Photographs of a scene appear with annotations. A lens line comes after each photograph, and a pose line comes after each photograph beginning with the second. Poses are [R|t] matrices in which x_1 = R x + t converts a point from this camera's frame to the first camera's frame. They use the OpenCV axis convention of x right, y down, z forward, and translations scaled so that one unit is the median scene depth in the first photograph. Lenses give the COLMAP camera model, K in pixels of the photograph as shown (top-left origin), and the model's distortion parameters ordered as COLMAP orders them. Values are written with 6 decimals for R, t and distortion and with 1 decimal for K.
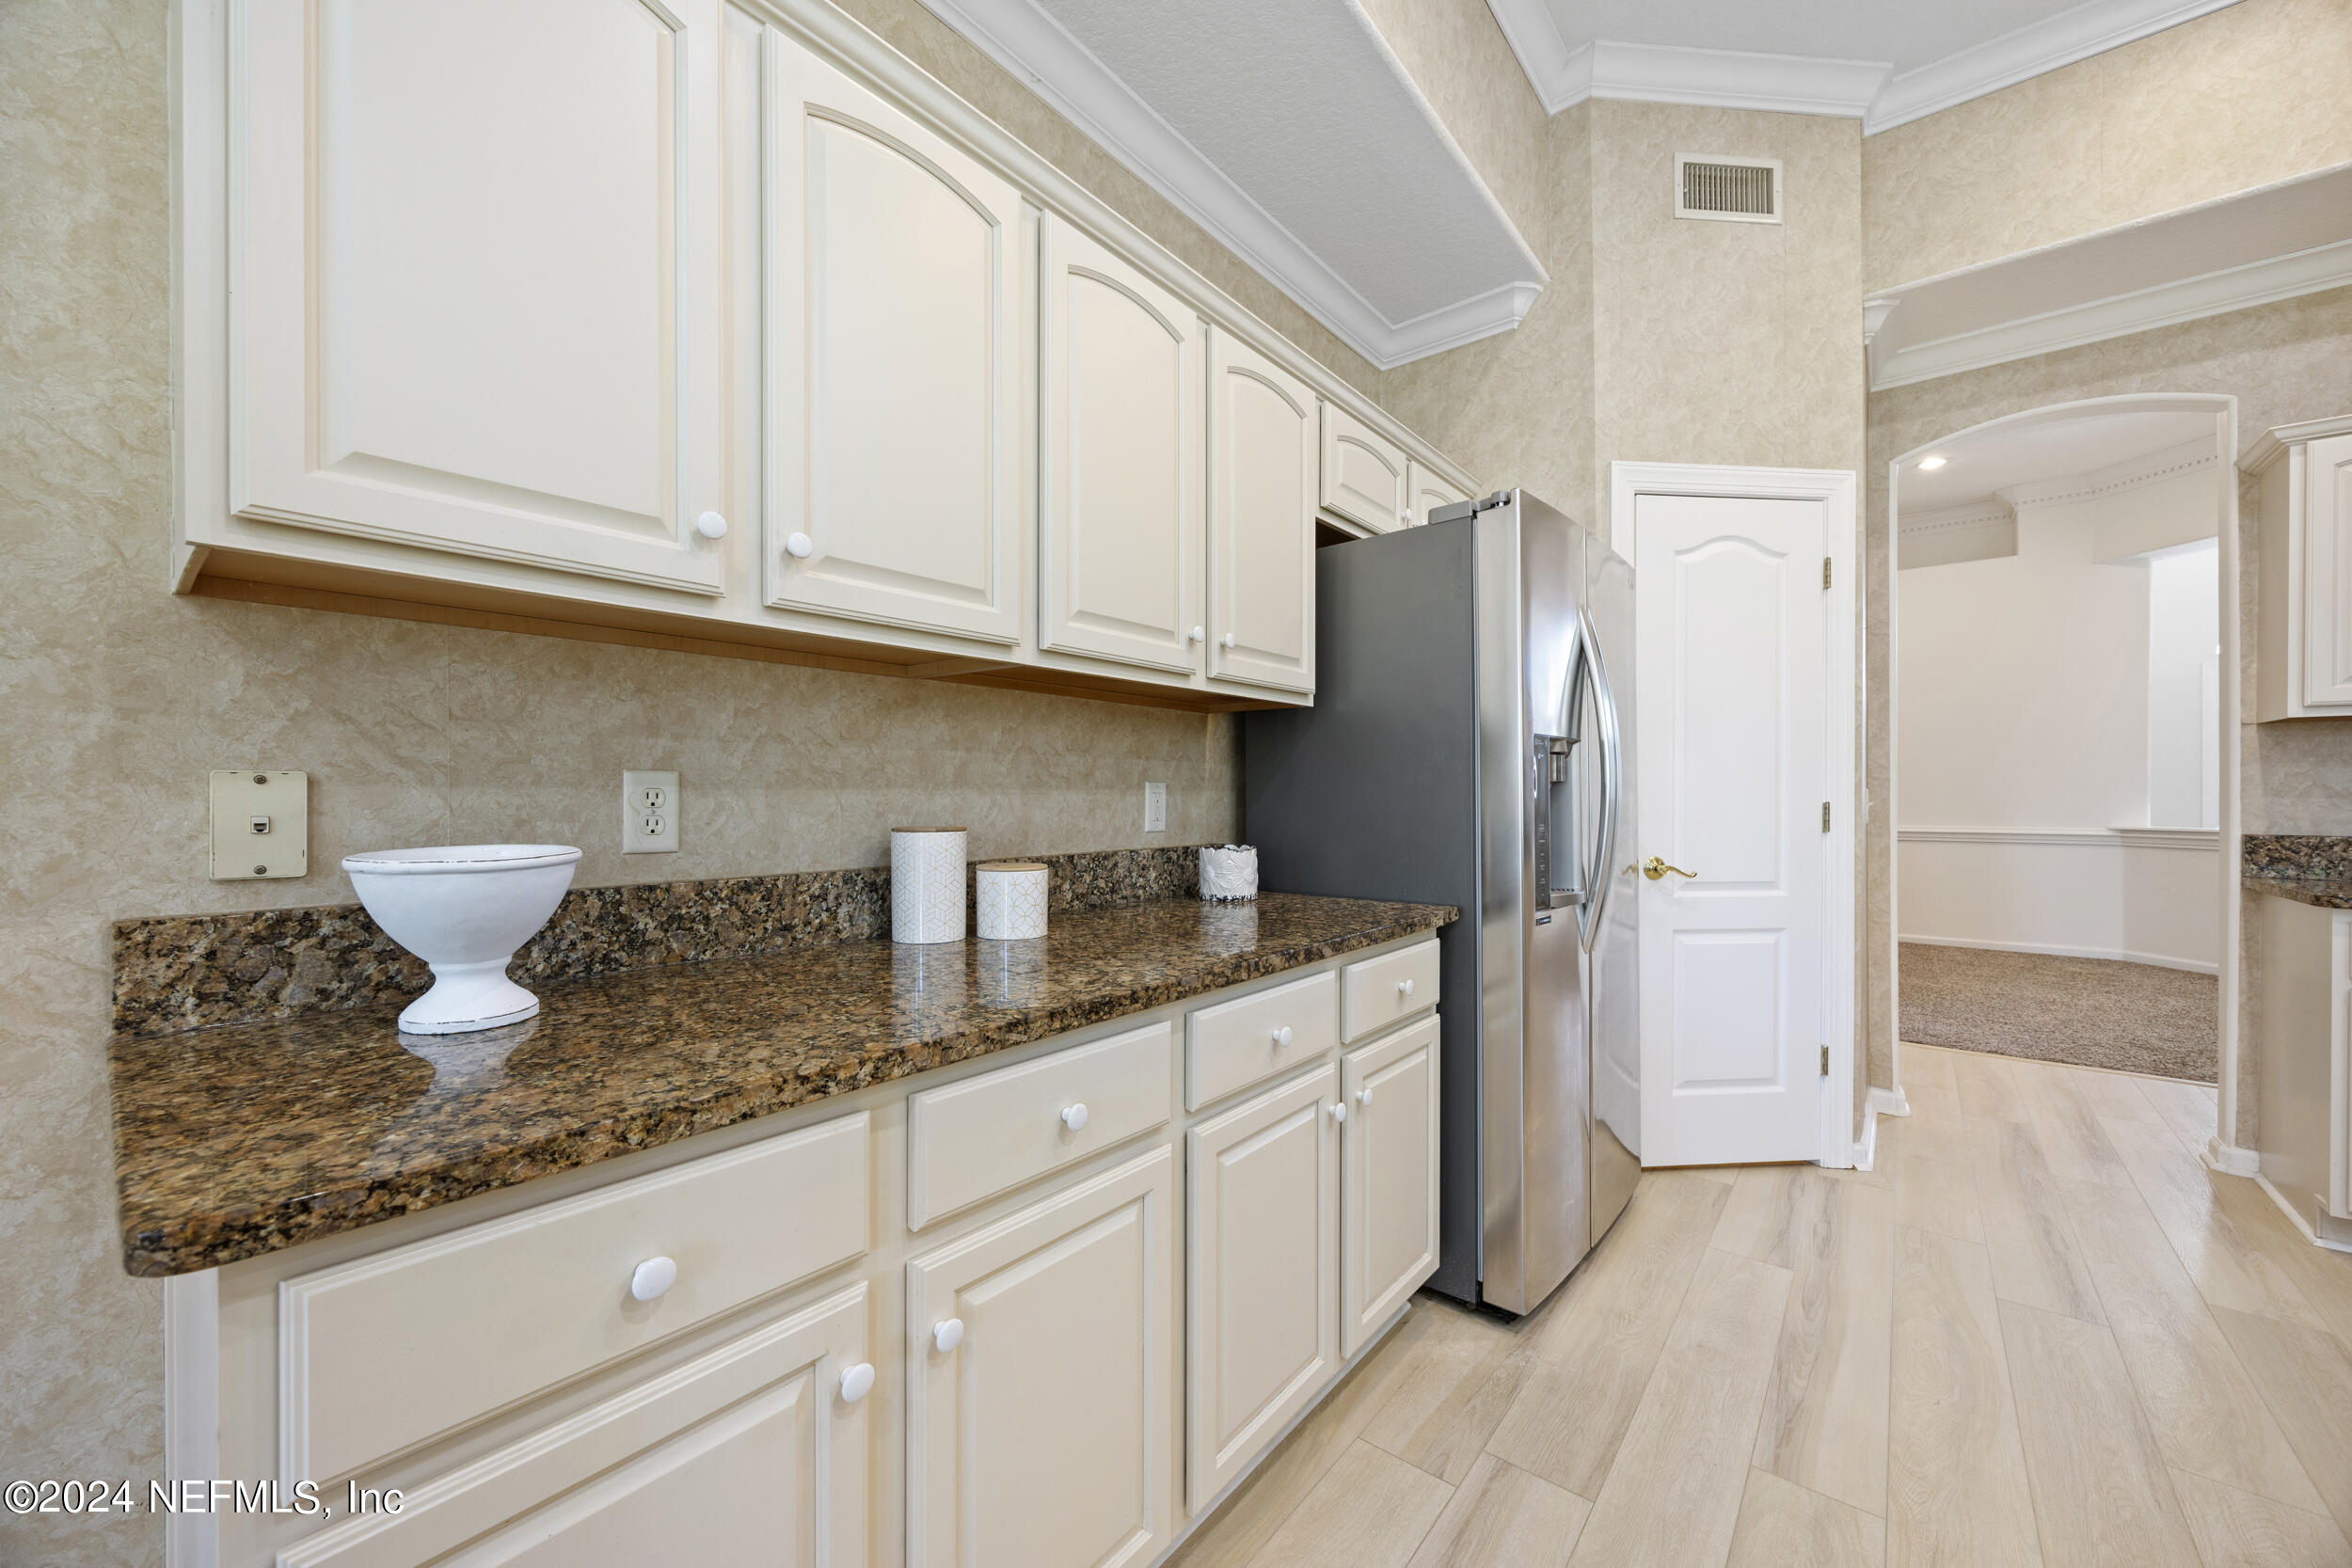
lens RADIAL K [[897.2, 0, 1171.7], [0, 897.2, 795.5], [0, 0, 1]] dist [-0.000980, -0.000168]
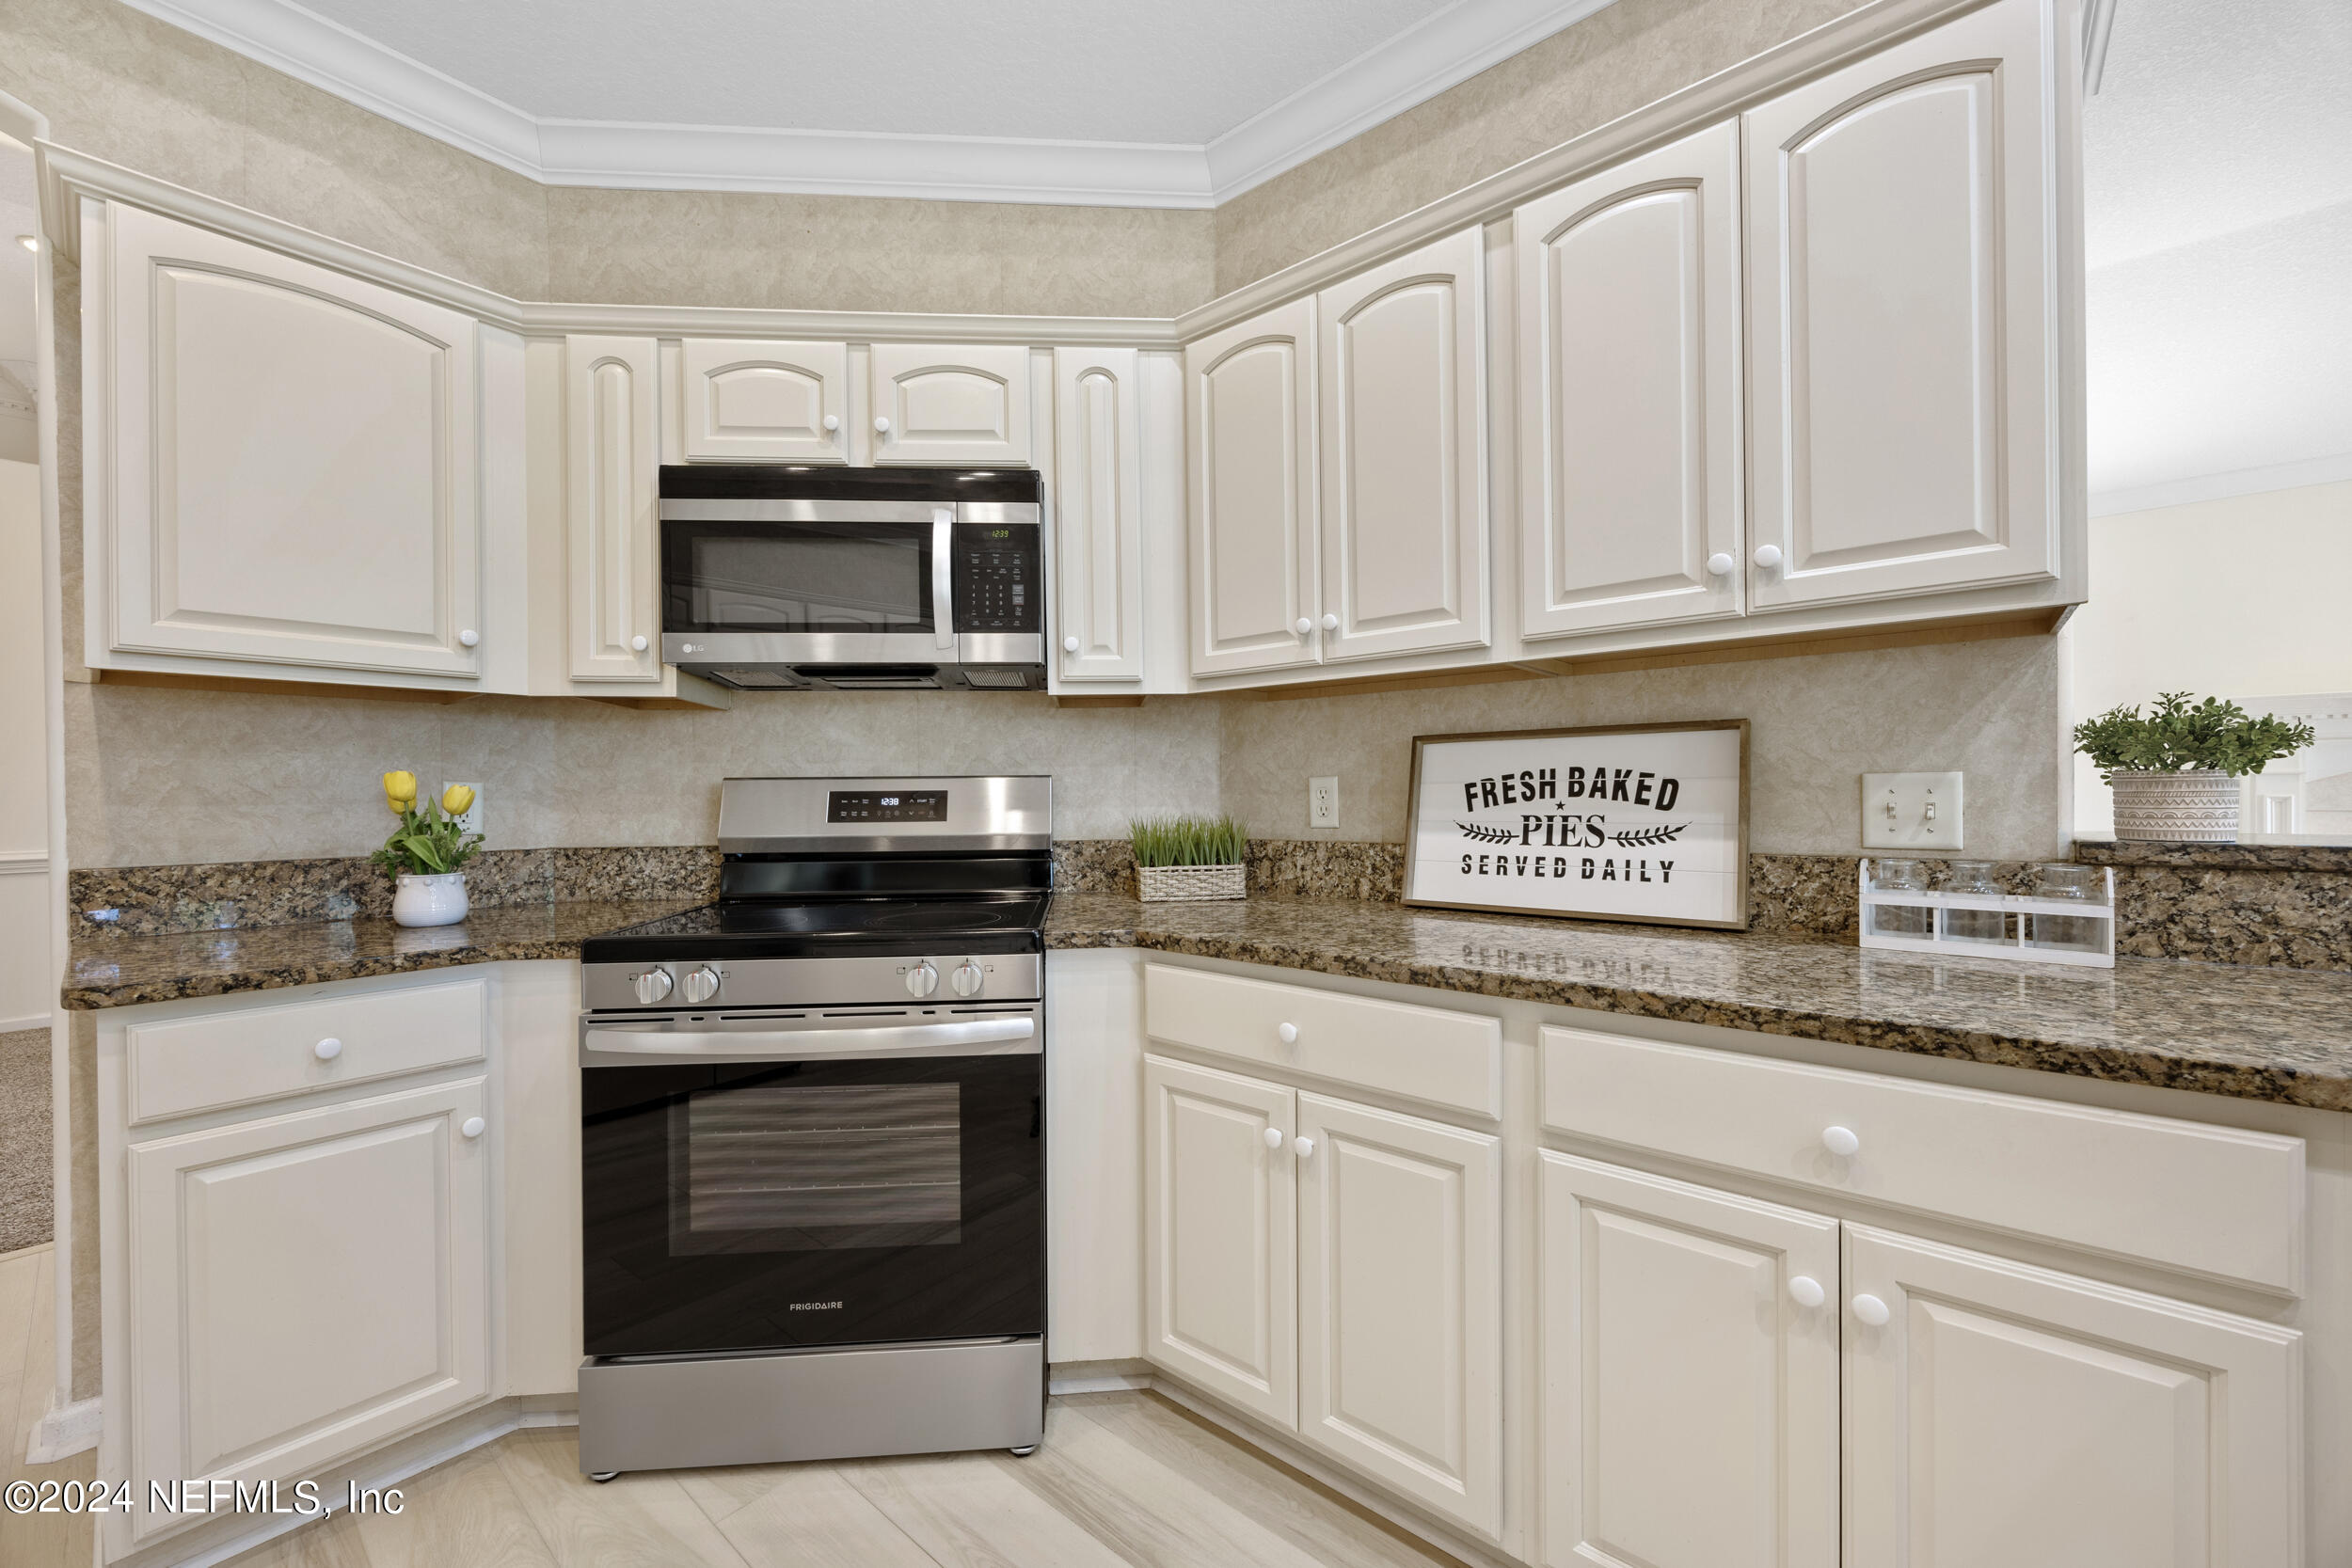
lens RADIAL K [[908.3, 0, 1152.1], [0, 908.3, 796.6], [0, 0, 1]] dist [-0.001219, -0.000066]
pose [[0.031102, -0.005568, 0.999501, 0.627385], [0.012212, 0.999912, 0.005190, 0.000989], [-0.999442, 0.012045, 0.031167, 0.273470]]
